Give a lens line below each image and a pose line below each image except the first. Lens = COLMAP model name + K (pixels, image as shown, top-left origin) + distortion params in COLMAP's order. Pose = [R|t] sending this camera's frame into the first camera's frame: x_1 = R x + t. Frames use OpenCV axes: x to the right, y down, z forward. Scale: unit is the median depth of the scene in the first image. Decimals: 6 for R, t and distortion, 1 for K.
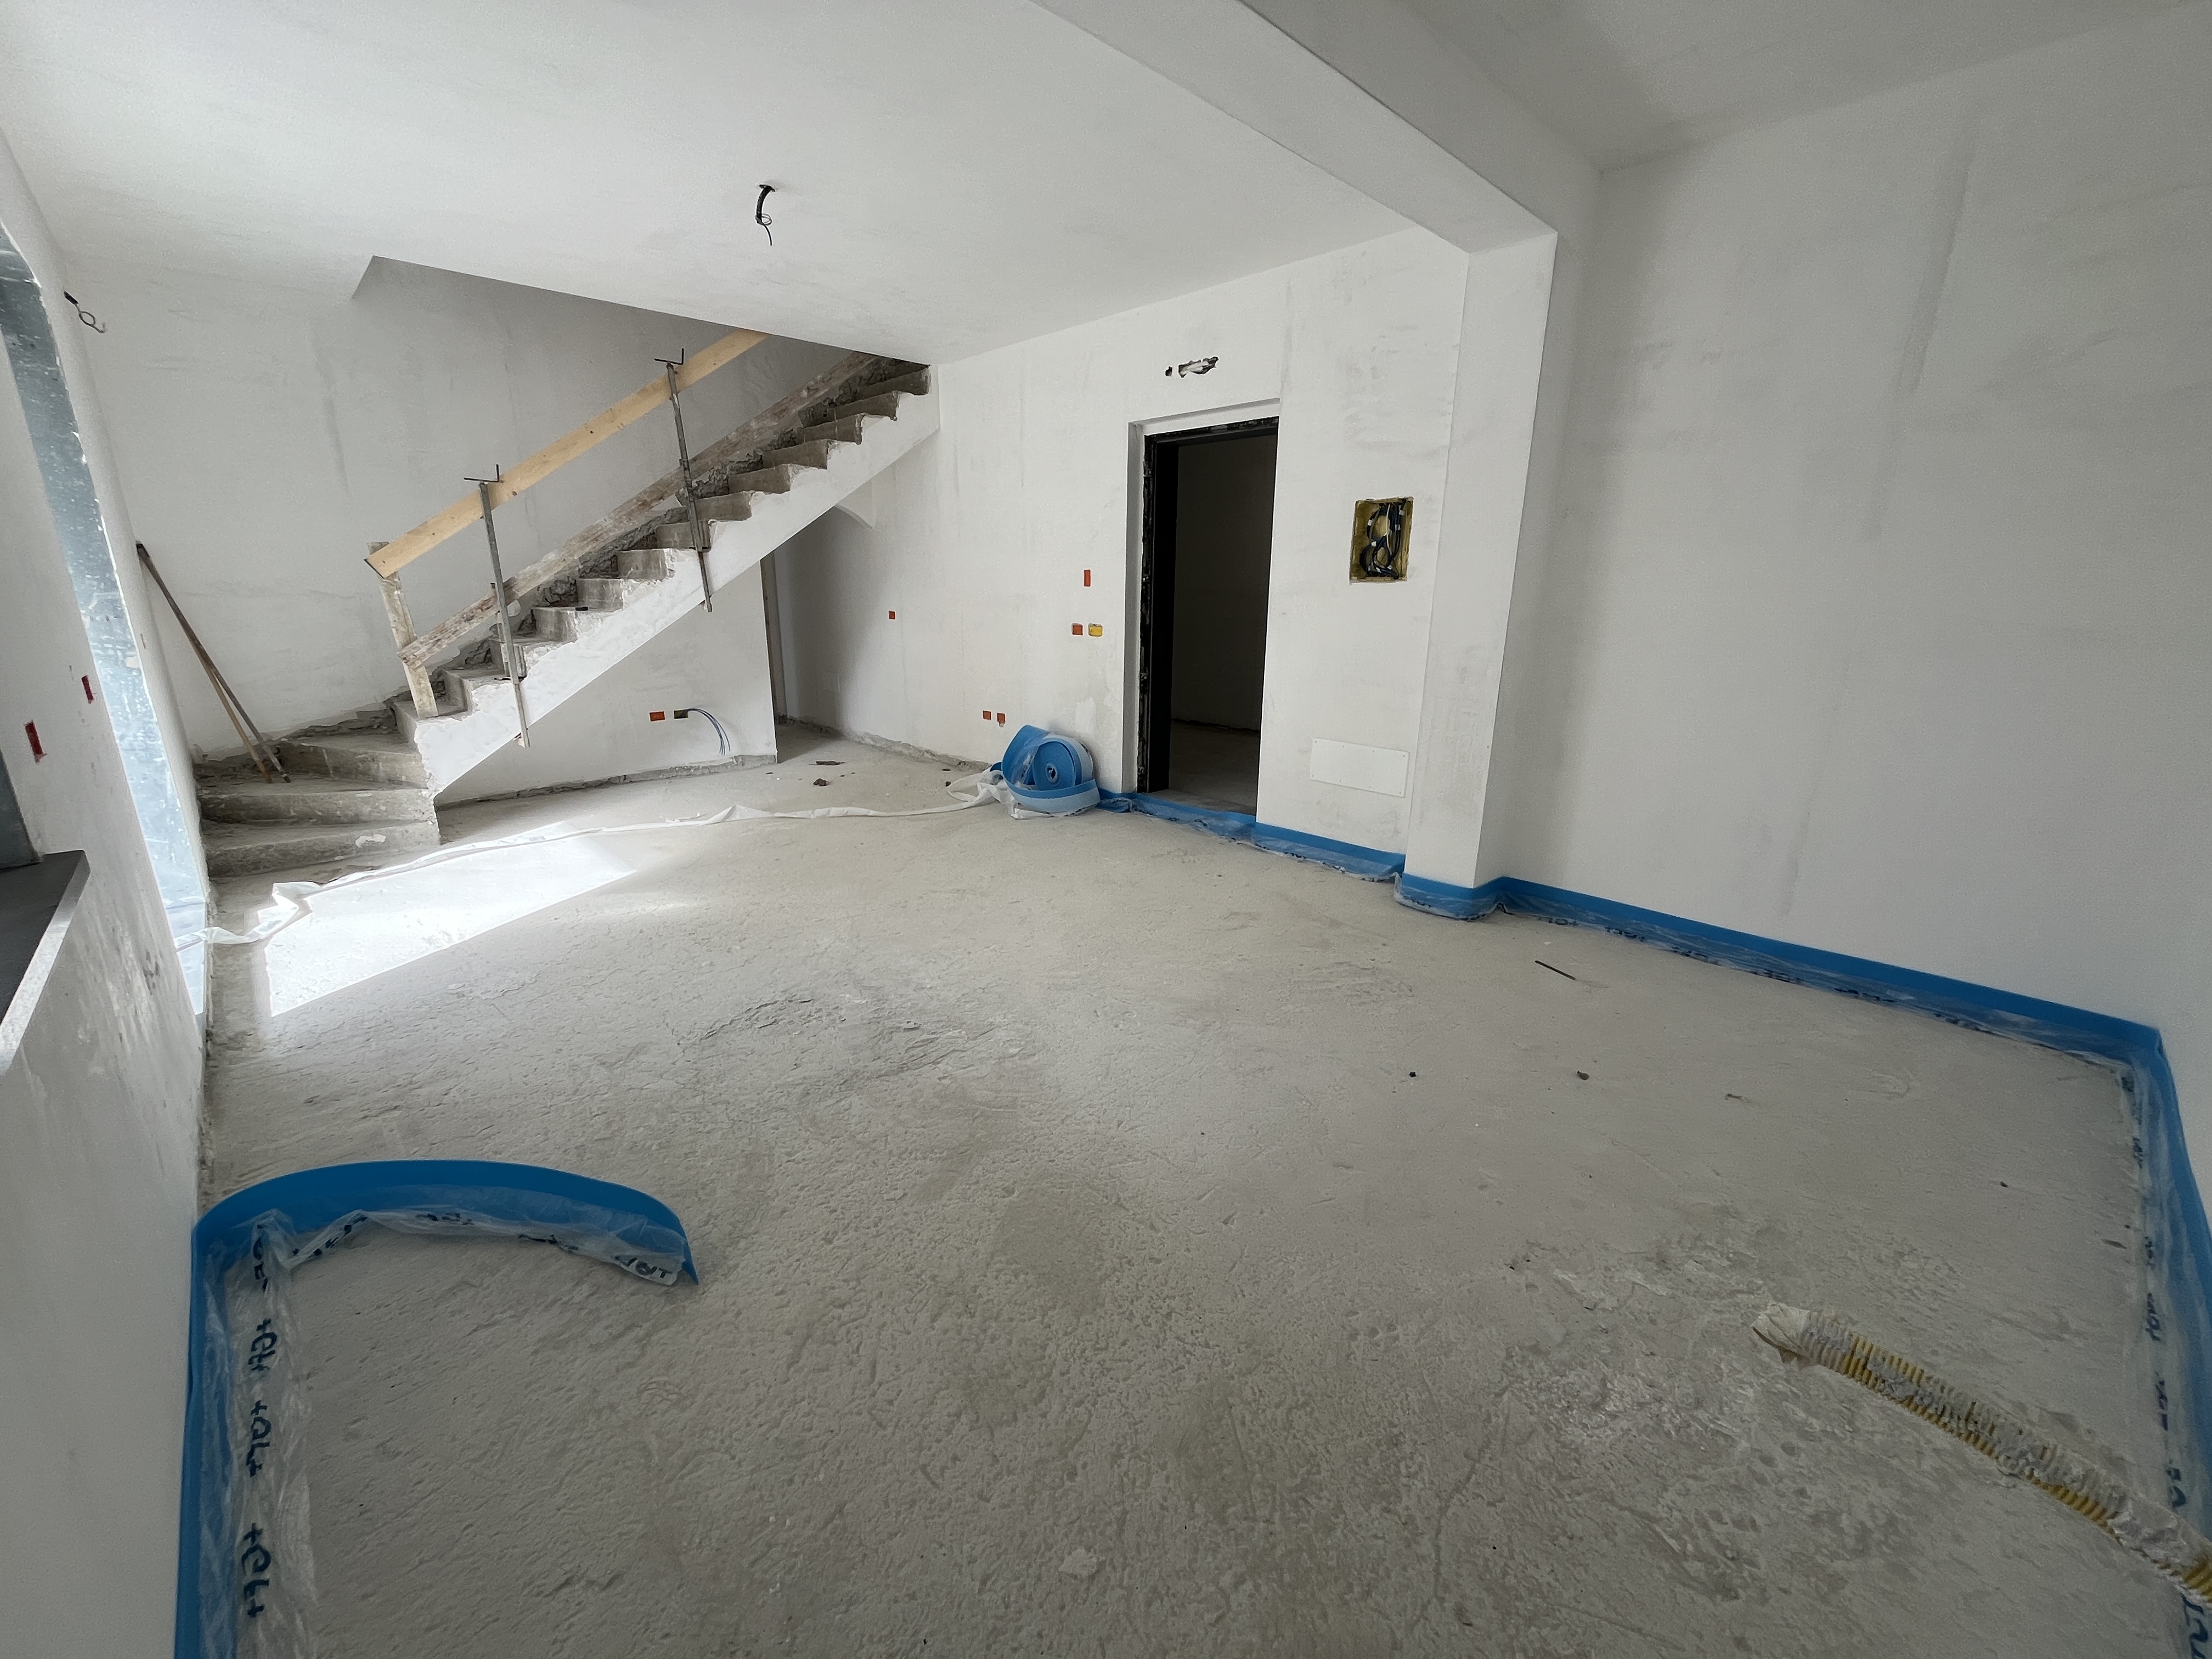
lens RADIAL K [[893.8, 0, 1101.2], [0, 893.8, 829.3], [0, 0, 1]] dist [-0.002616, -0.000308]
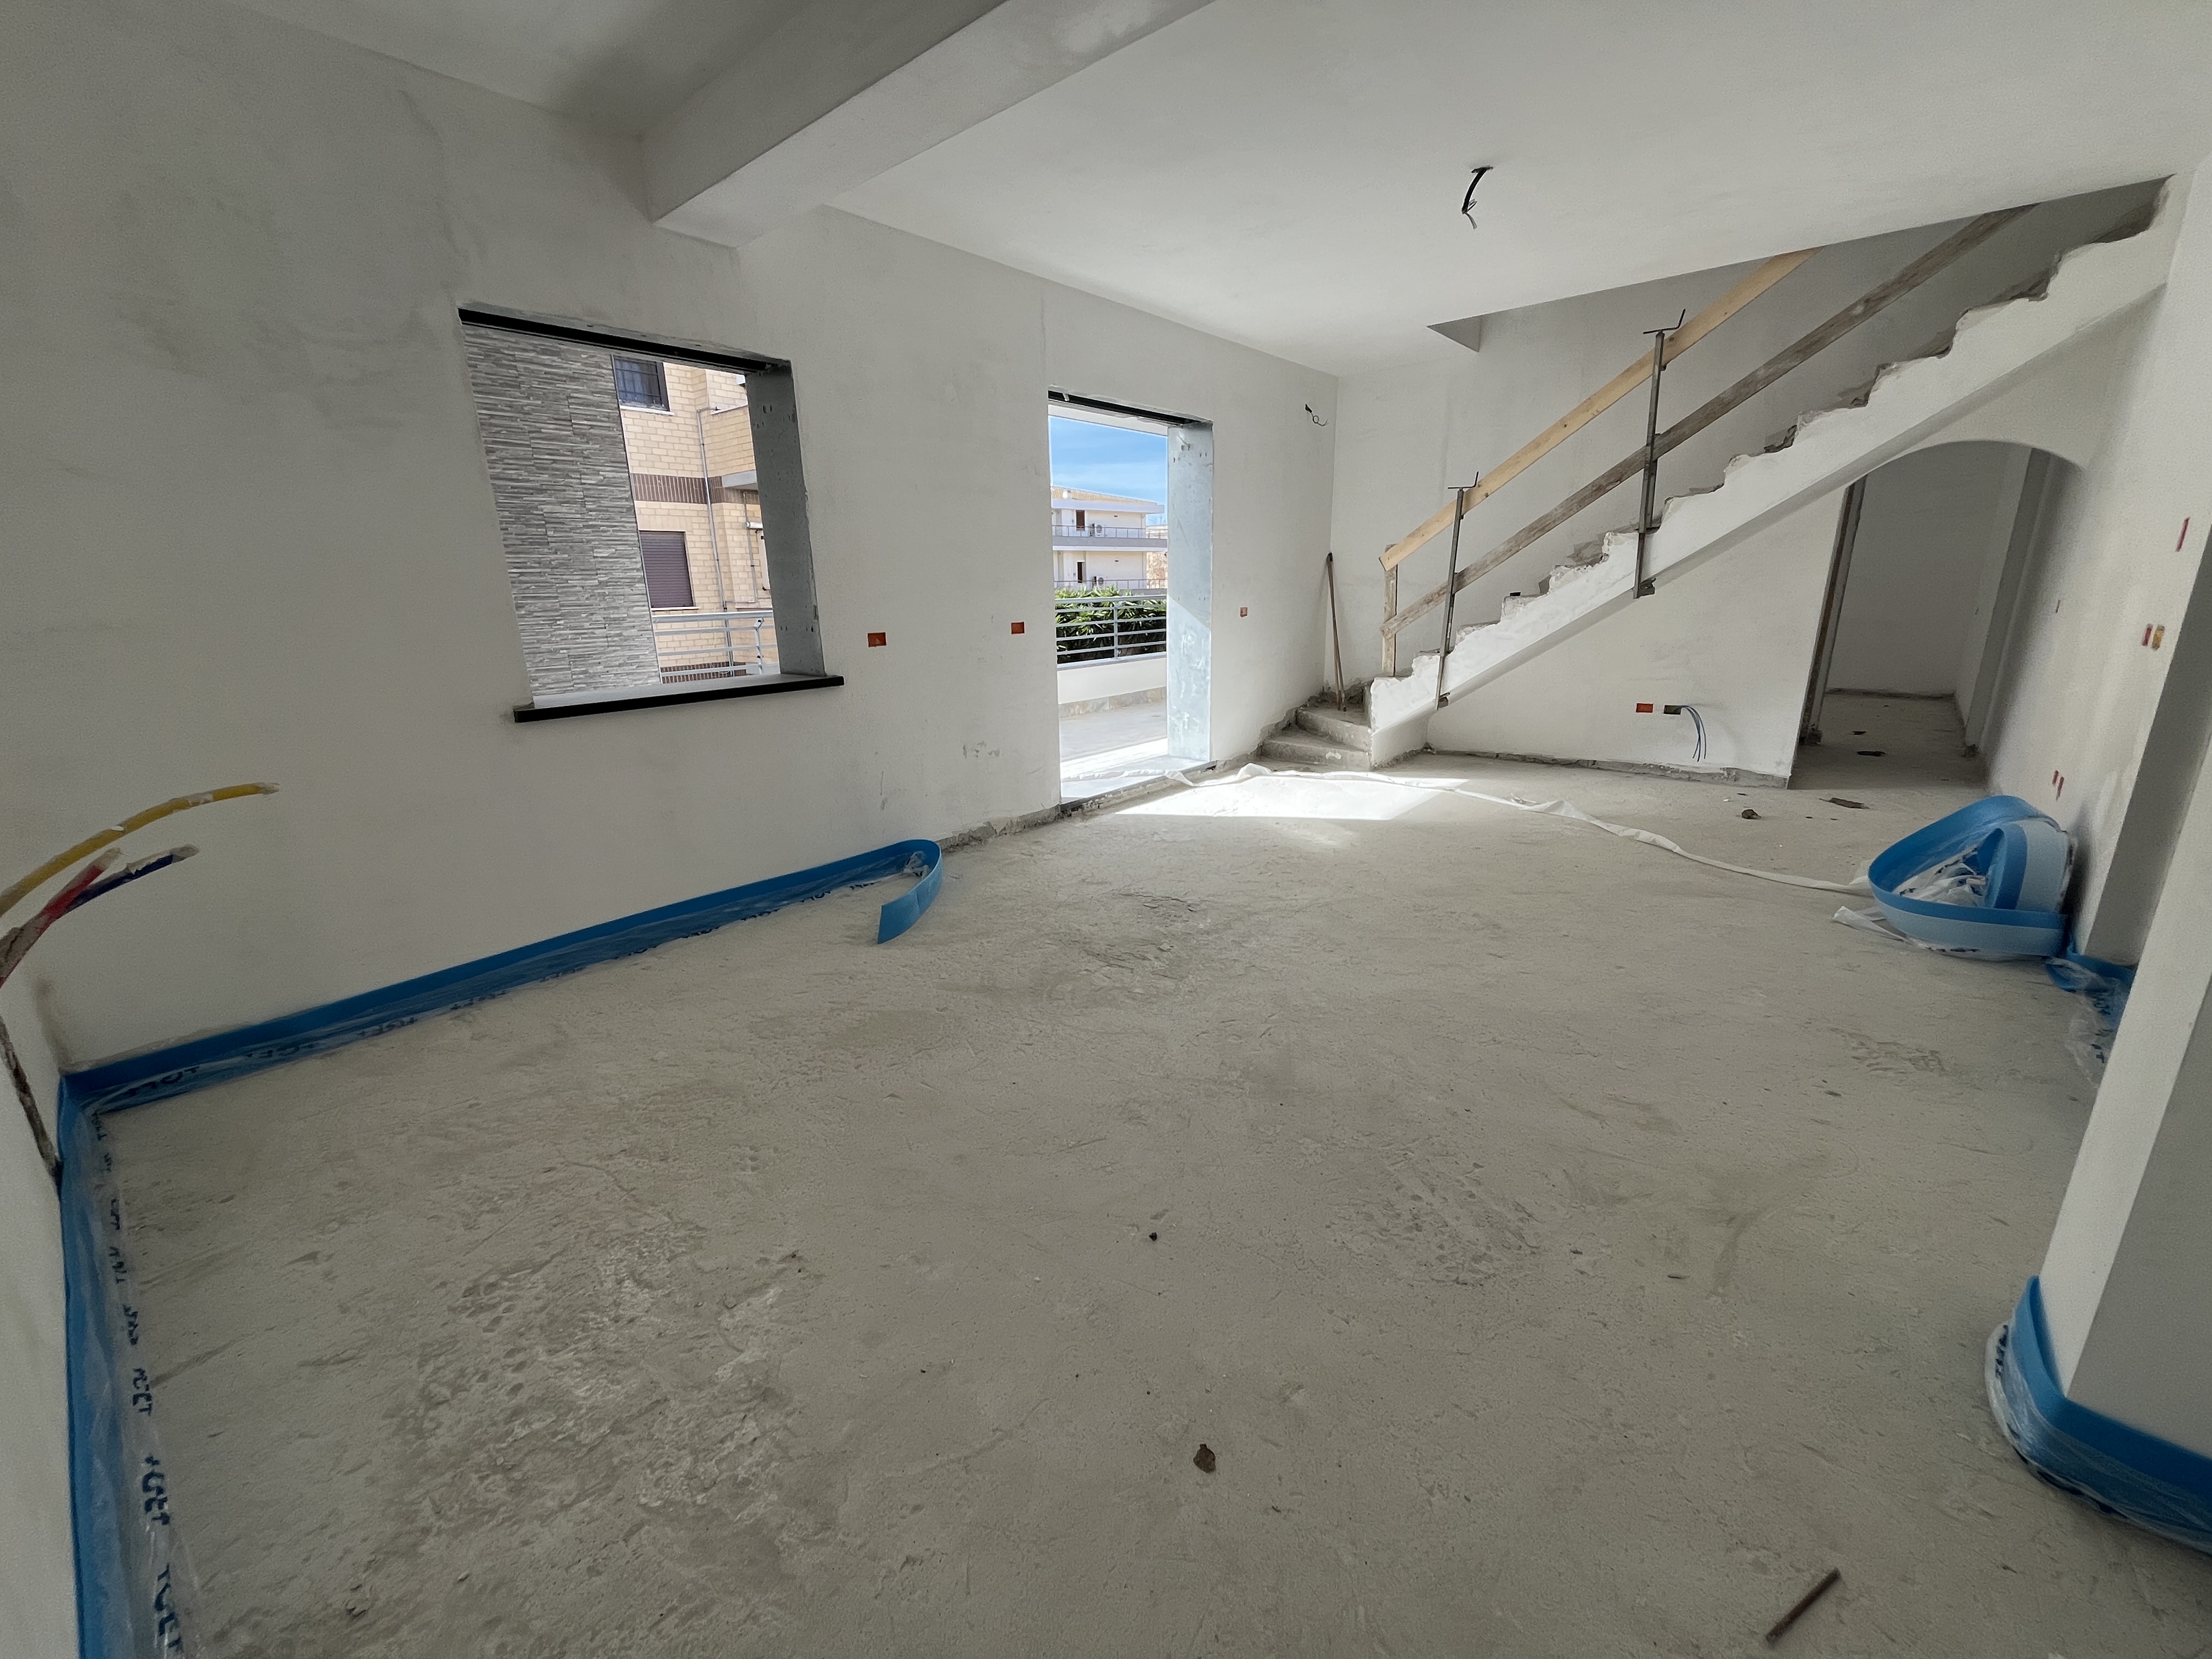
lens RADIAL K [[884.3, 0, 1098.7], [0, 884.3, 832.7], [0, 0, 1]] dist [-0.007475, 0.000022]
pose [[0.093470, 0.258877, -0.961377, 0.652543], [-0.240748, 0.942827, 0.230475, -0.129828], [0.966076, 0.209907, 0.150450, 0.536888]]
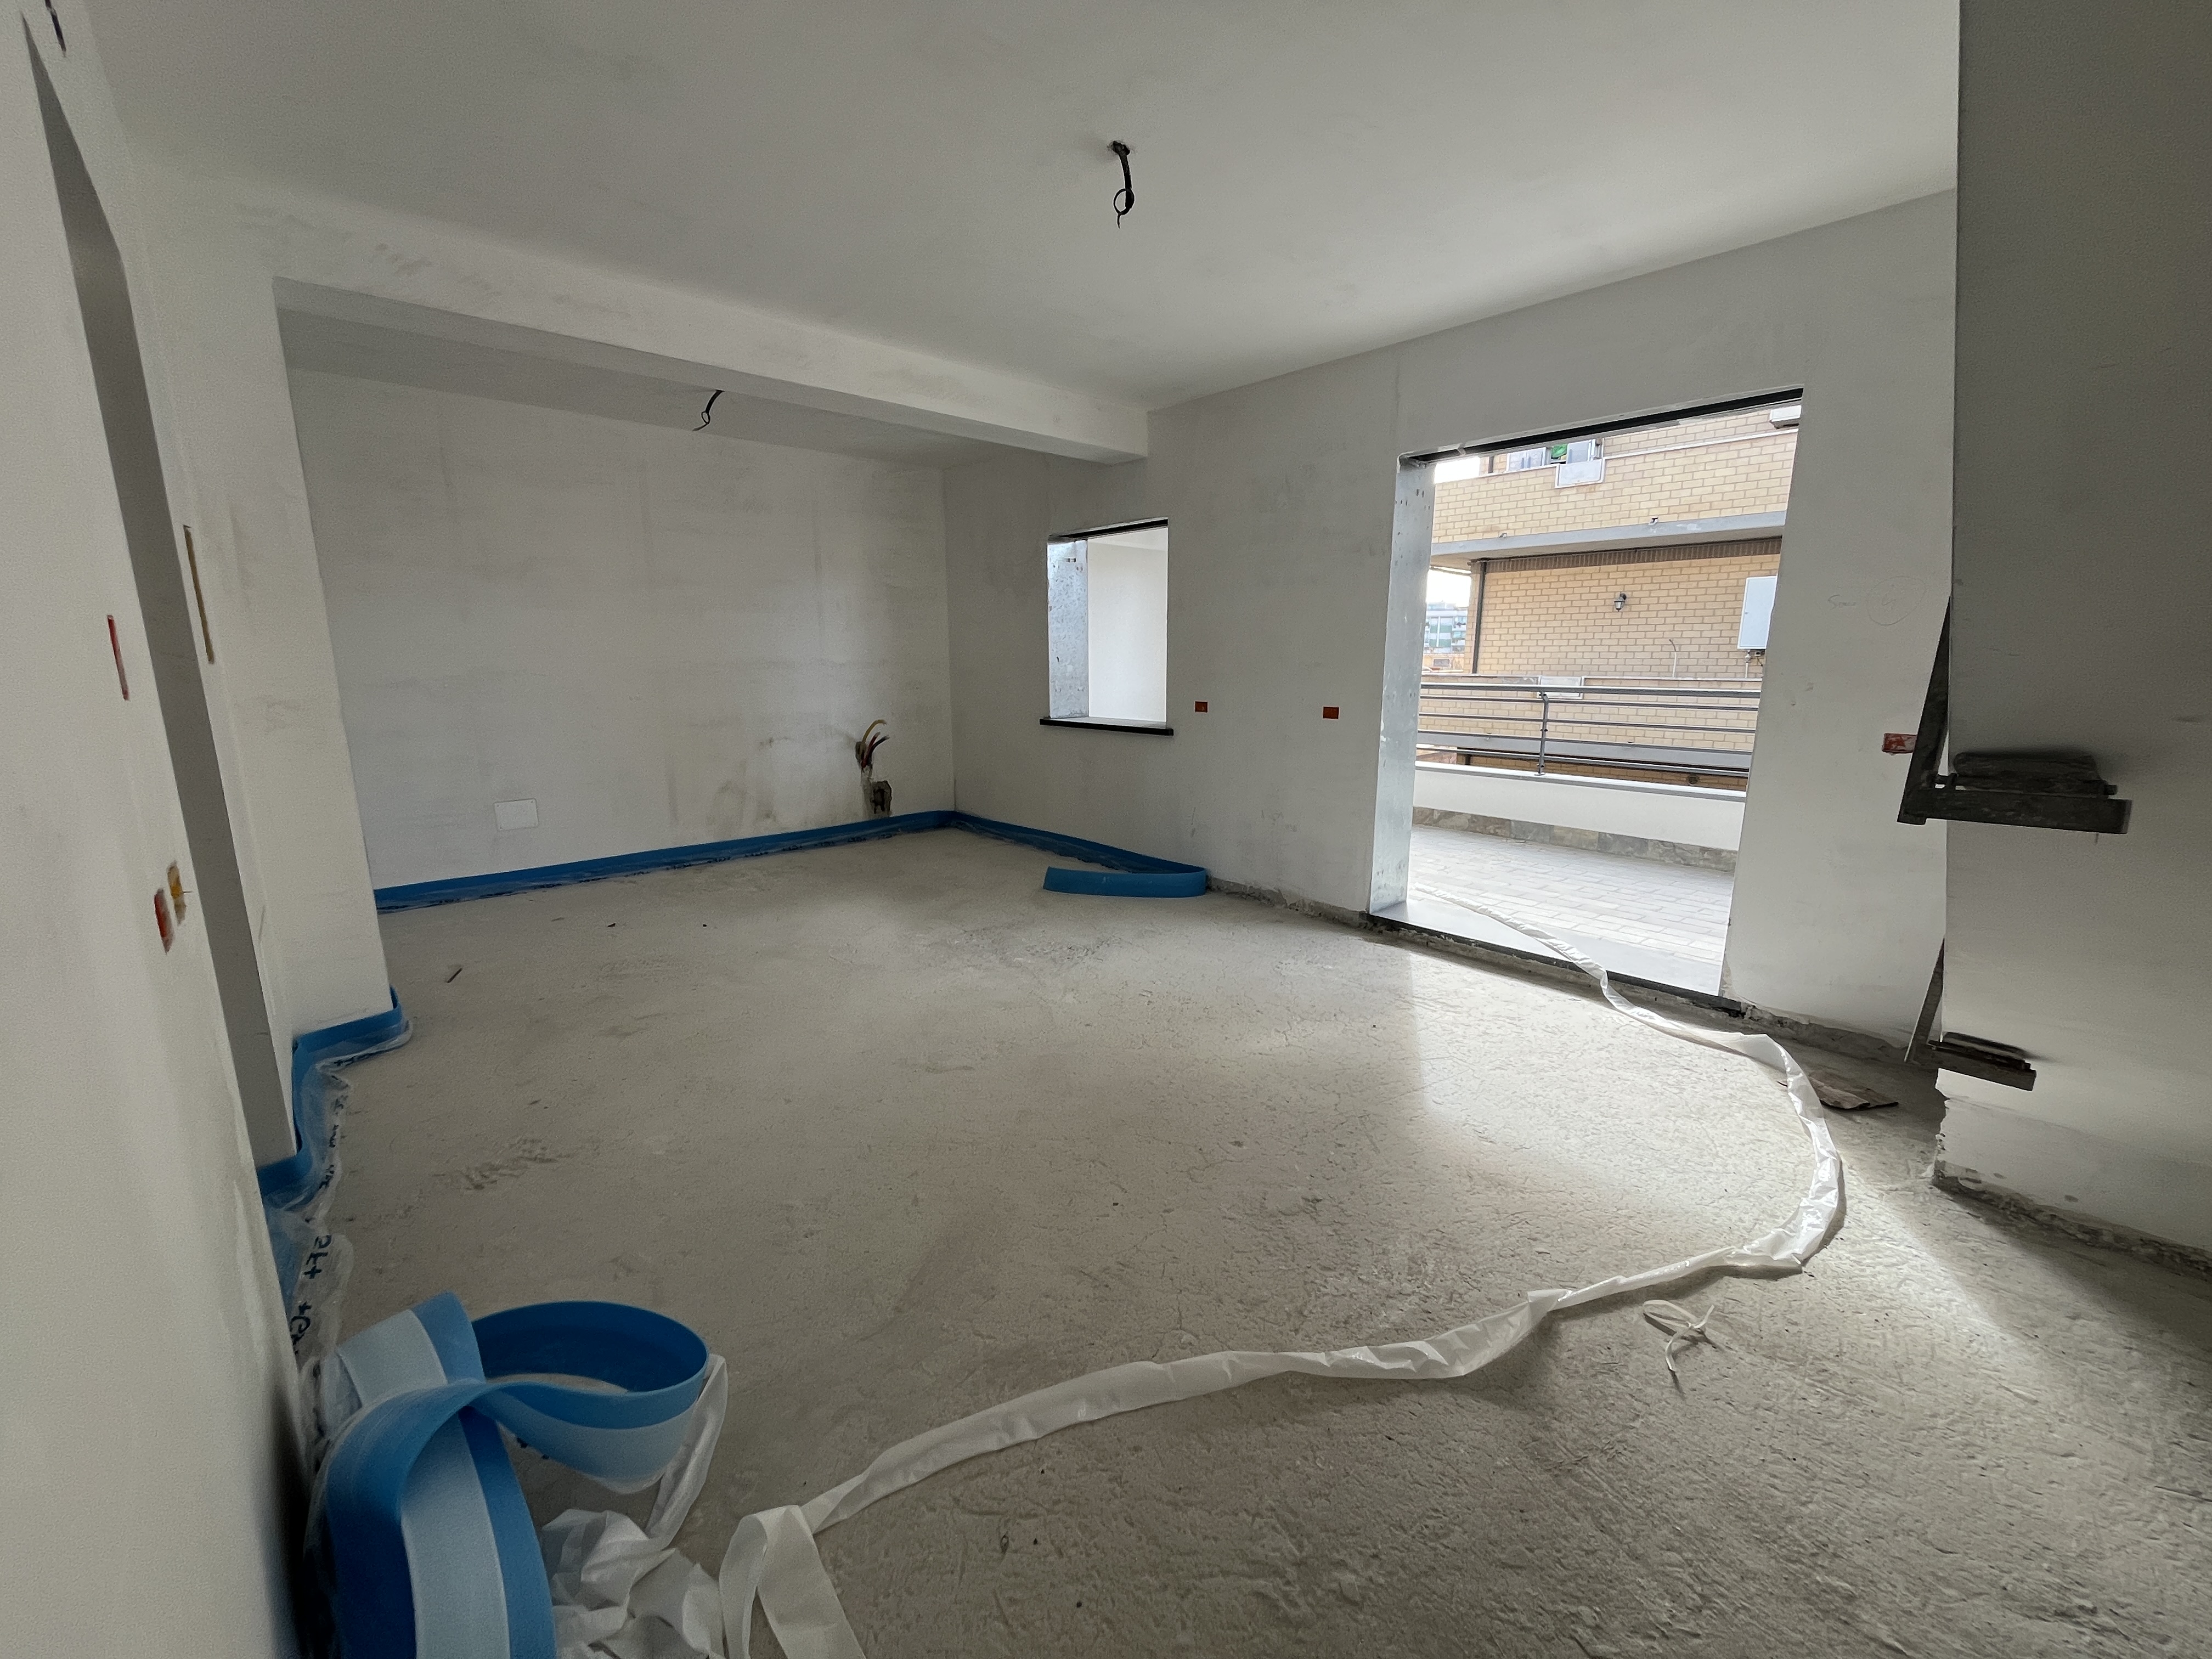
lens RADIAL K [[886.5, 0, 1110.0], [0, 886.5, 828.5], [0, 0, 1]] dist [-0.010040, 0.005507]
pose [[-0.999782, -0.012175, 0.016938, -0.348603], [-0.003377, 0.895765, 0.444515, -0.487408], [-0.020584, 0.444361, -0.895611, 1.727863]]
